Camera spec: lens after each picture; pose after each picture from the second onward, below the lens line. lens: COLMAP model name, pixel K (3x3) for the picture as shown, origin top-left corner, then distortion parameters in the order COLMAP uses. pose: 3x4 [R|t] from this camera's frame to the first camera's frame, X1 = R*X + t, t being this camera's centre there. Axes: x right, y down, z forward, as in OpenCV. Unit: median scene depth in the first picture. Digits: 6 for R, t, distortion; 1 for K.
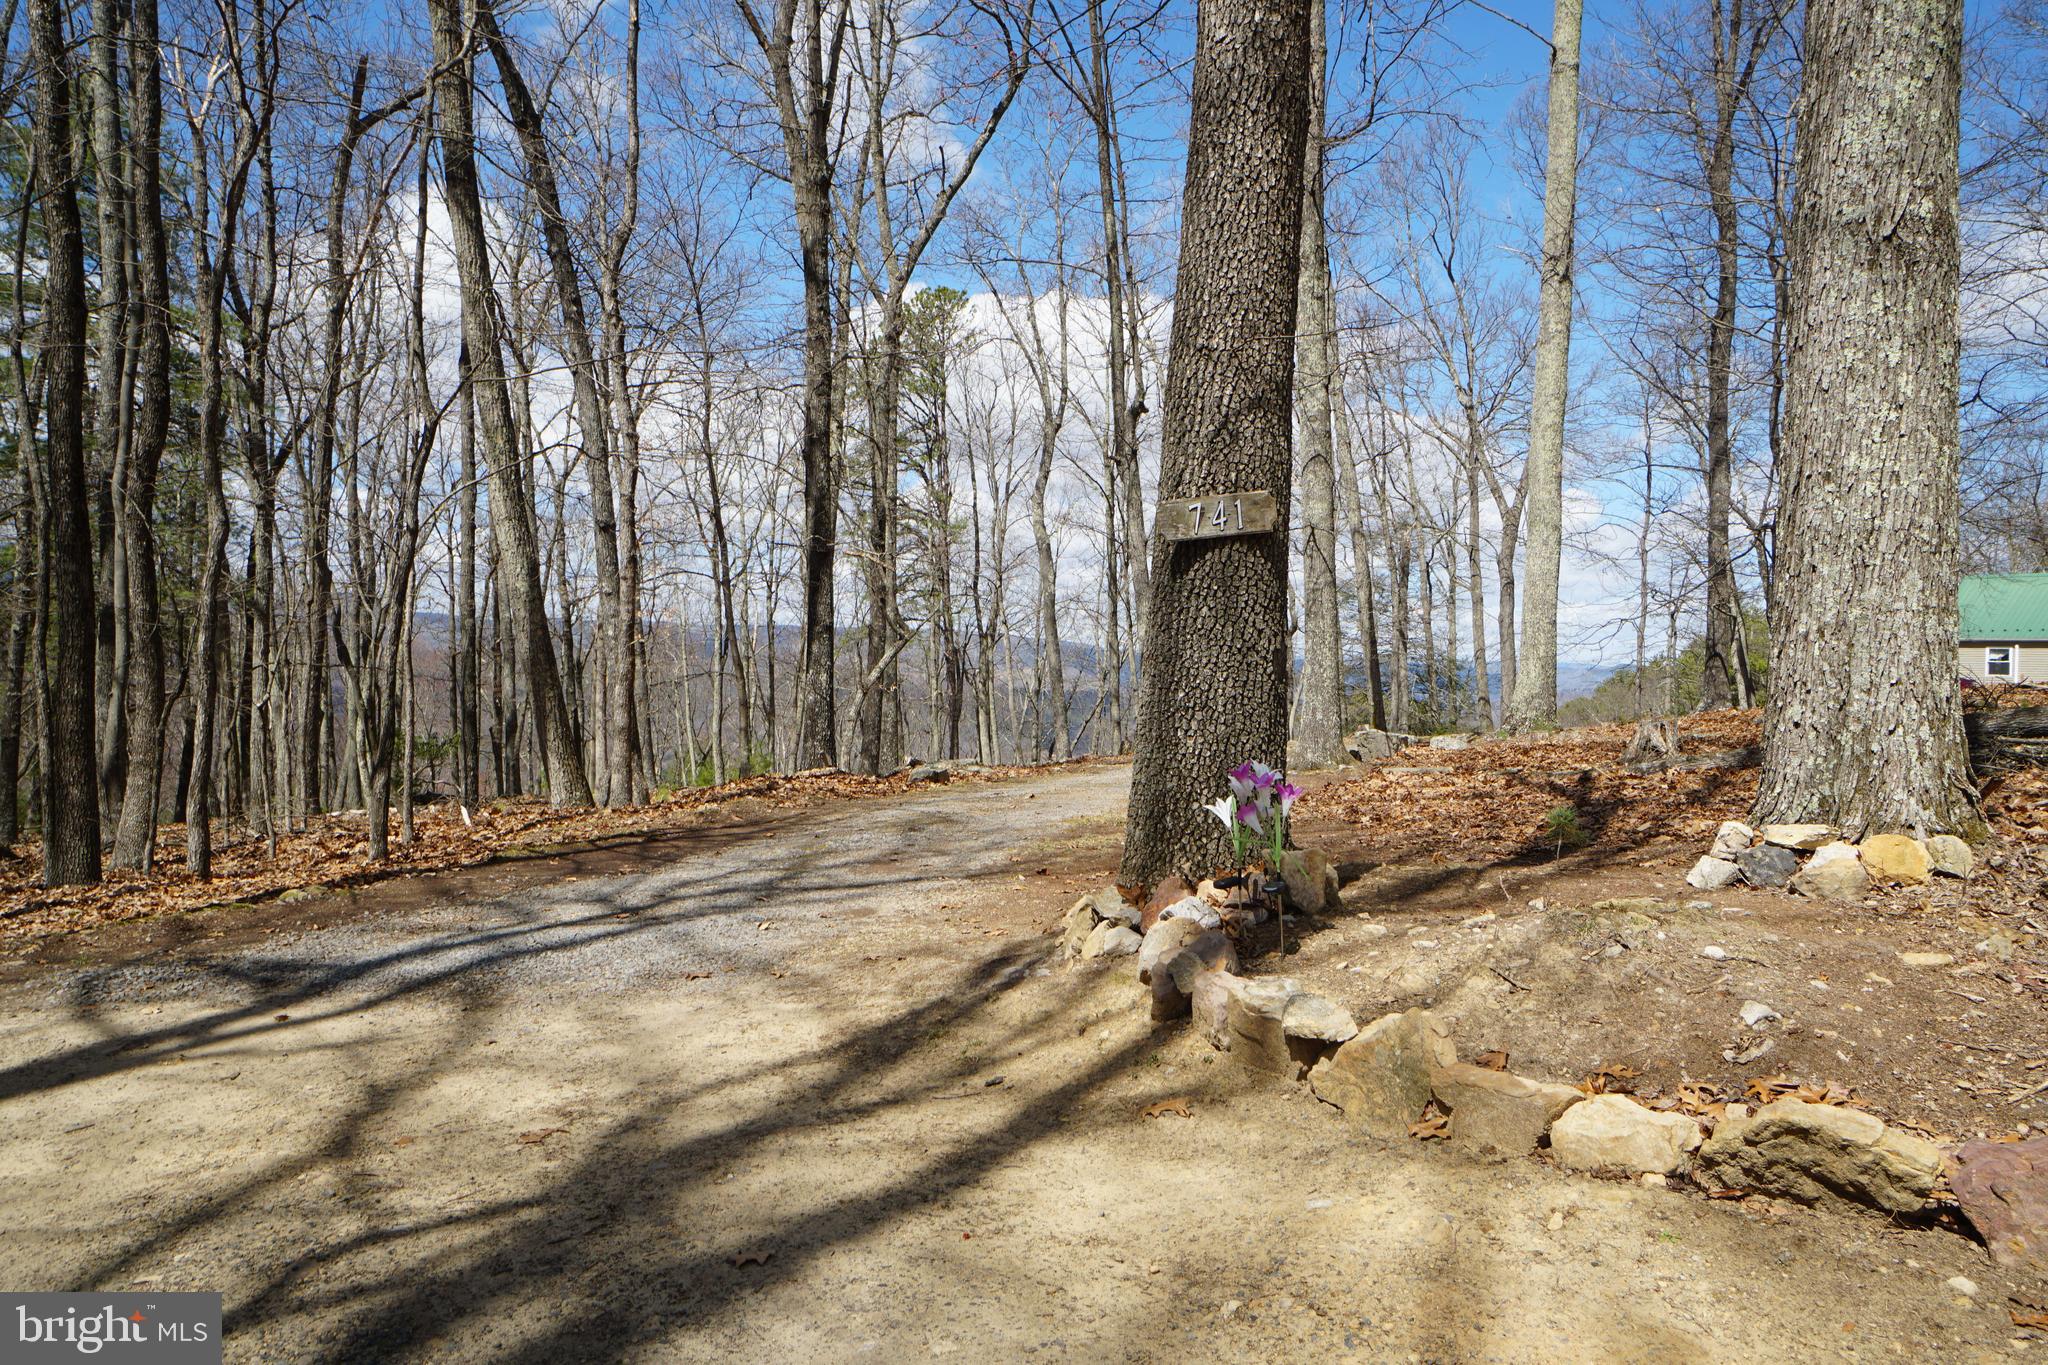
lens RADIAL K [[1464.1, 0, 1022.9], [0, 1464.1, 664.1], [0, 0, 1]] dist [0.022753, 0.019470]
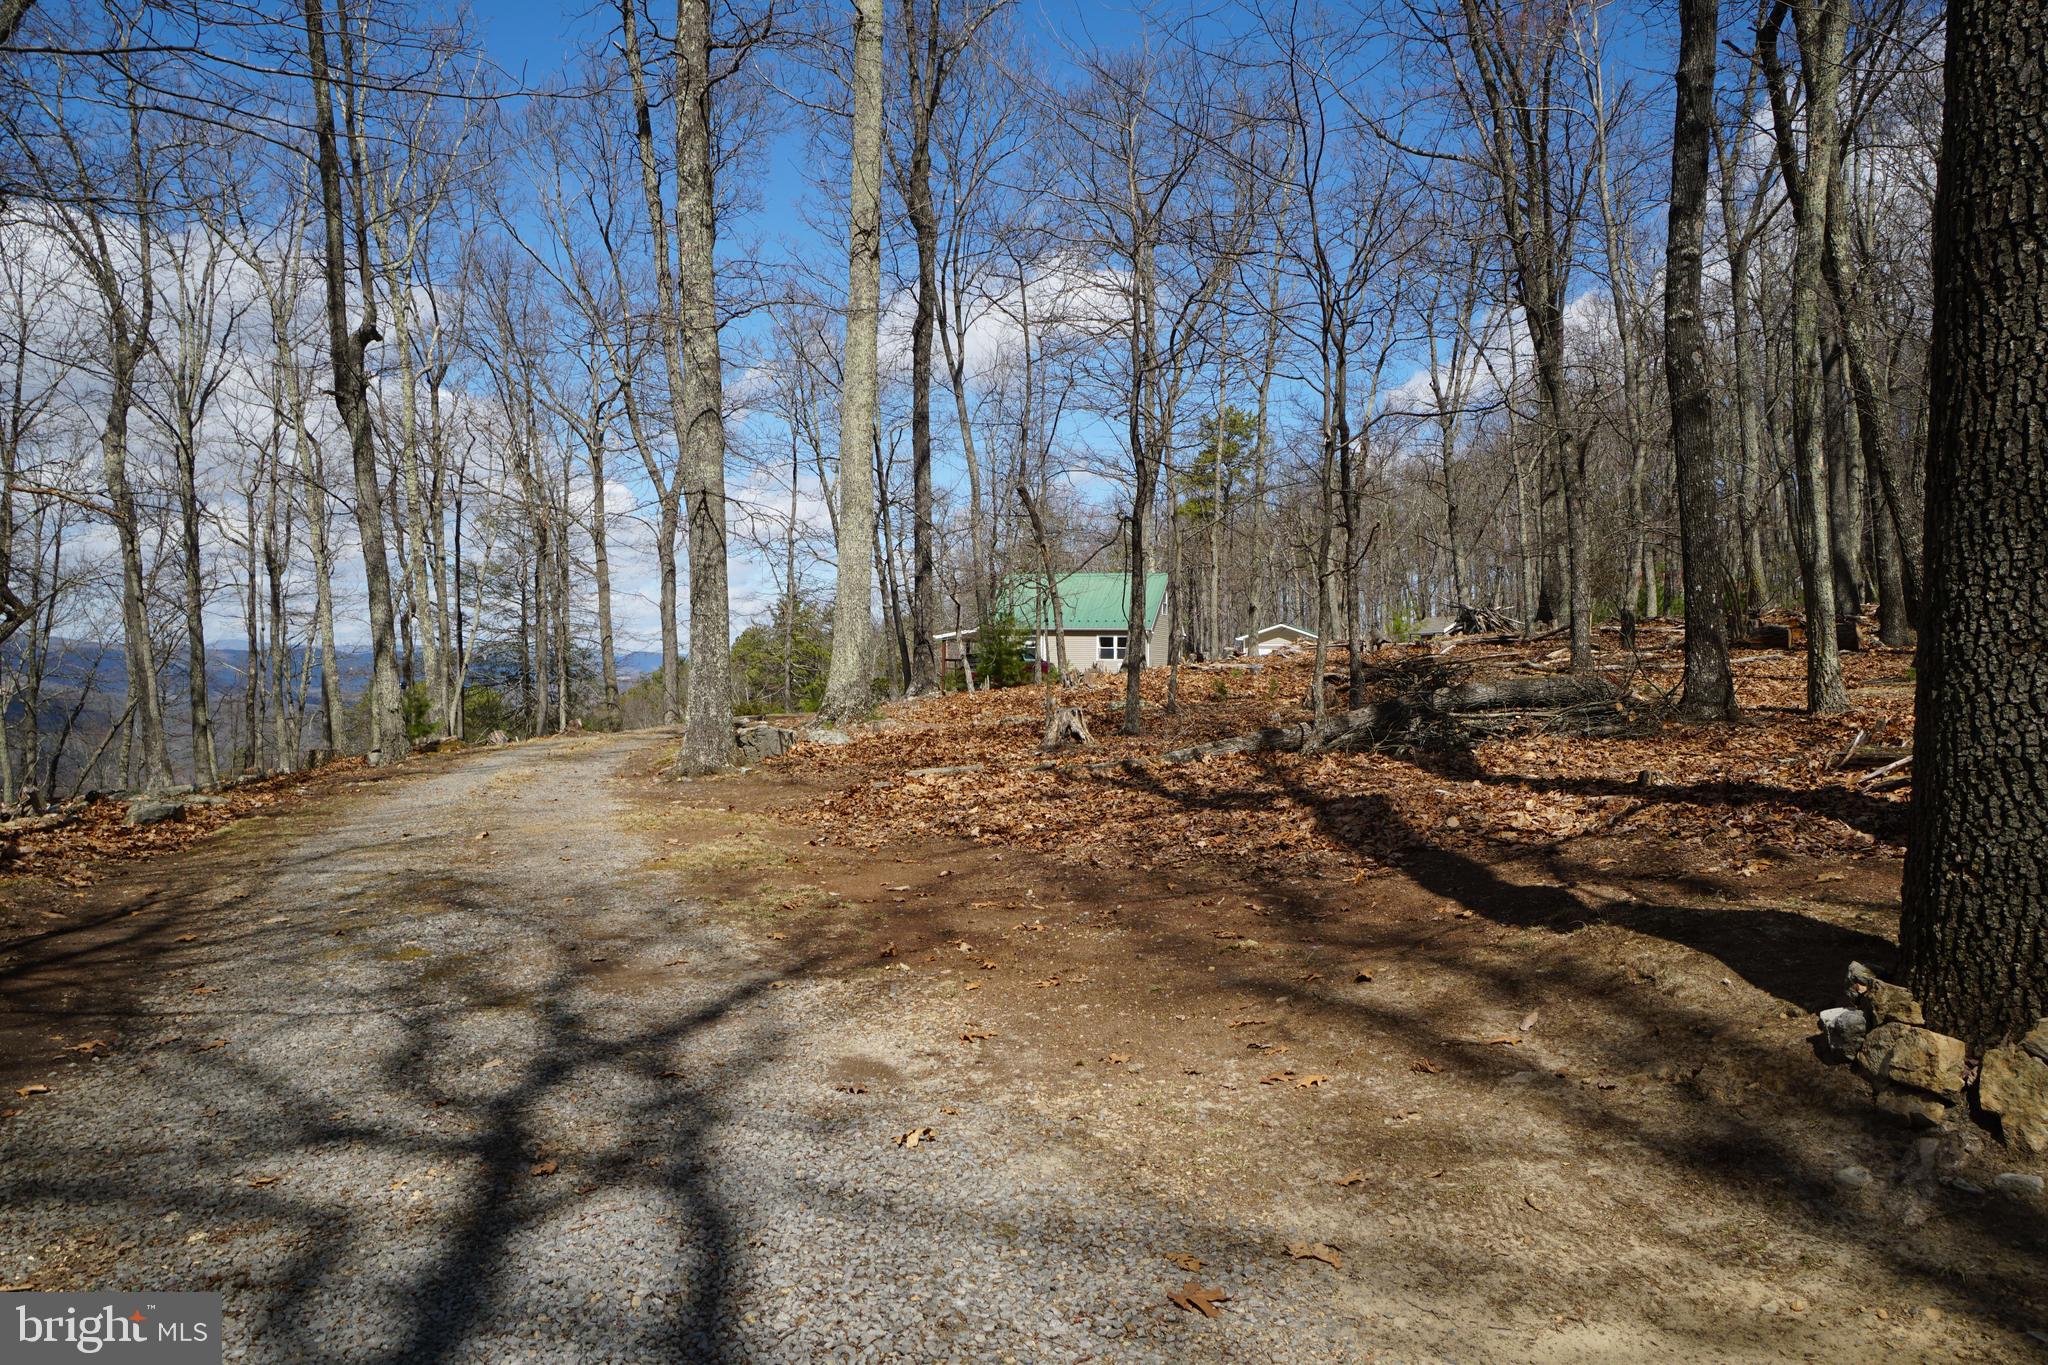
lens RADIAL K [[1464.1, 0, 1022.9], [0, 1464.1, 664.1], [0, 0, 1]] dist [0.022753, 0.019470]
pose [[0.796968, -0.010300, 0.603933, -0.142934], [0.005915, 0.999940, 0.009248, 0.000160], [-0.603992, -0.003798, 0.796981, 0.165876]]
